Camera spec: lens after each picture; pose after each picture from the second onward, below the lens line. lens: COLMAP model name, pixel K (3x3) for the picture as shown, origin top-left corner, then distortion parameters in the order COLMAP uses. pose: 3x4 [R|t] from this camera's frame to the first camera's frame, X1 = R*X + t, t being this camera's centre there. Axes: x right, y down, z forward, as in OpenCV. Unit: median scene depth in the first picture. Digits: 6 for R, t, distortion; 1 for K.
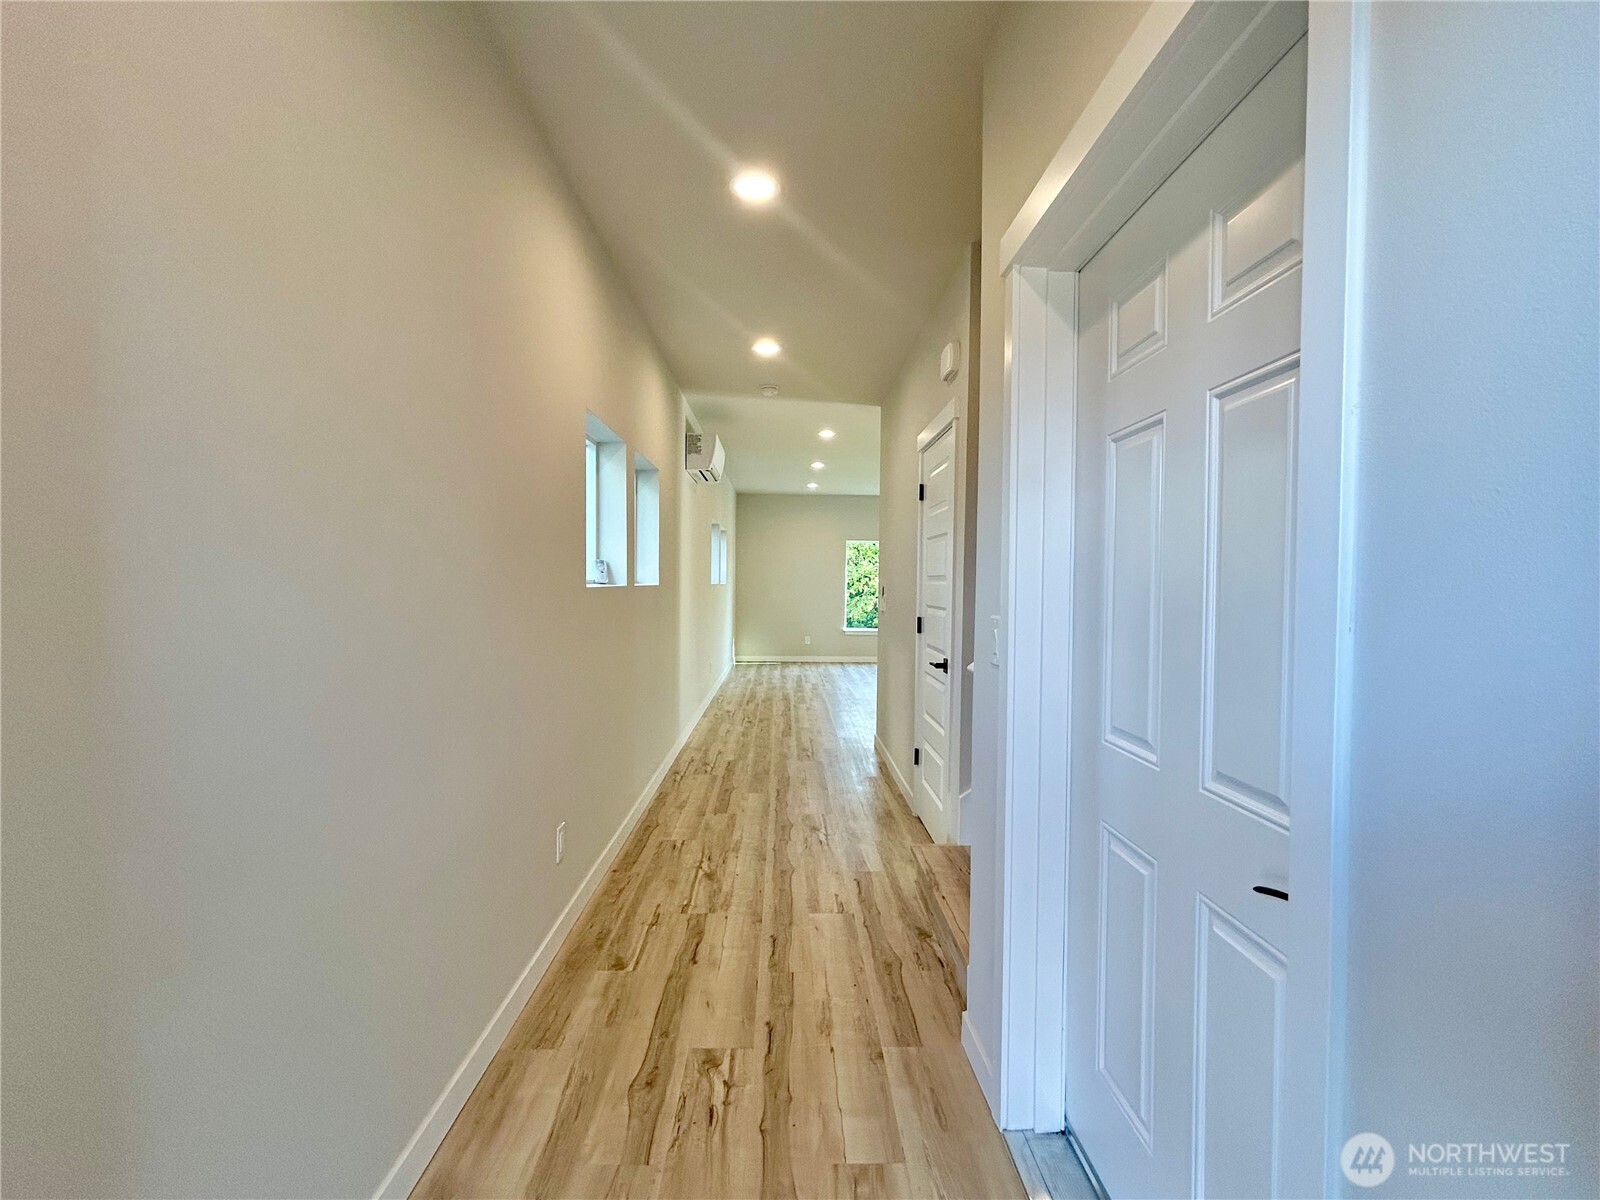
lens RADIAL K [[715.0, 0, 800.0], [0, 715.0, 600.0], [0, 0, 1]] dist [0.000729, 0.001314]
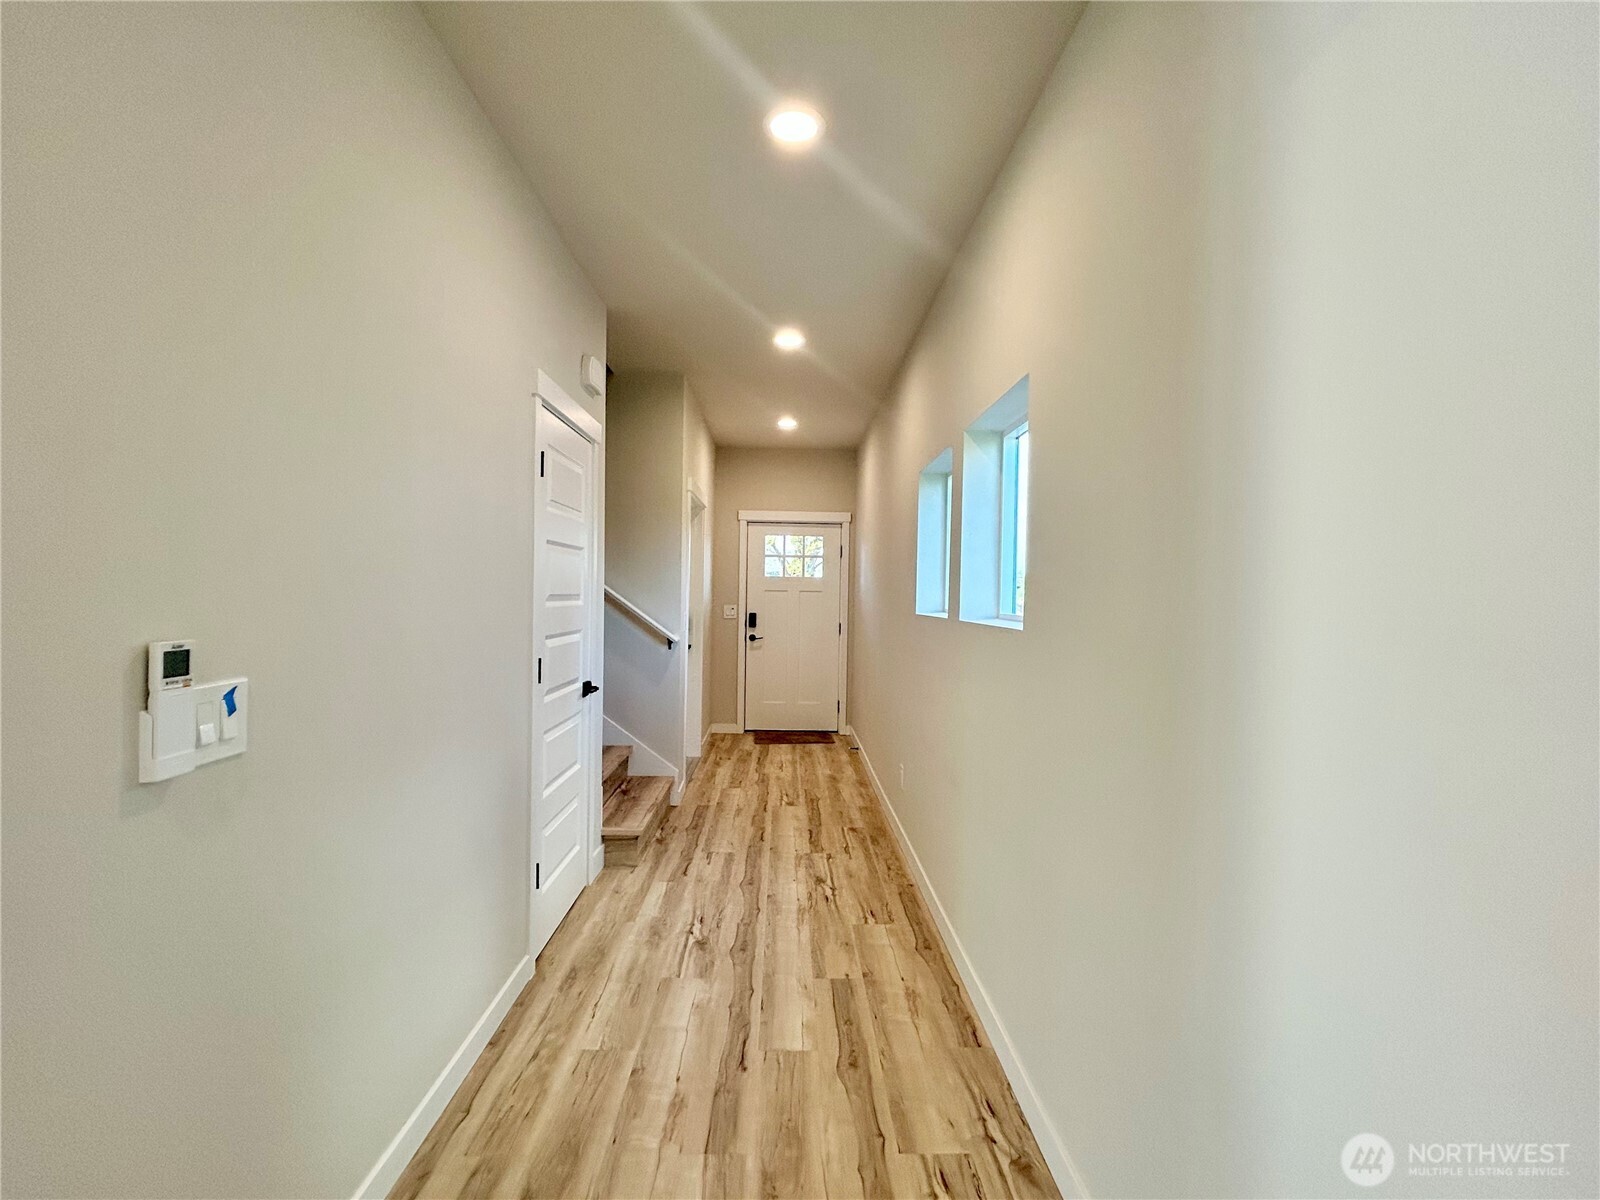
lens RADIAL K [[715.0, 0, 800.0], [0, 715.0, 600.0], [0, 0, 1]] dist [0.000729, 0.001314]
pose [[-0.999598, -0.028335, -0.000743, -0.088142], [-0.028343, 0.998969, 0.035464, -0.077003], [-0.000263, 0.035470, -0.999371, 2.164229]]
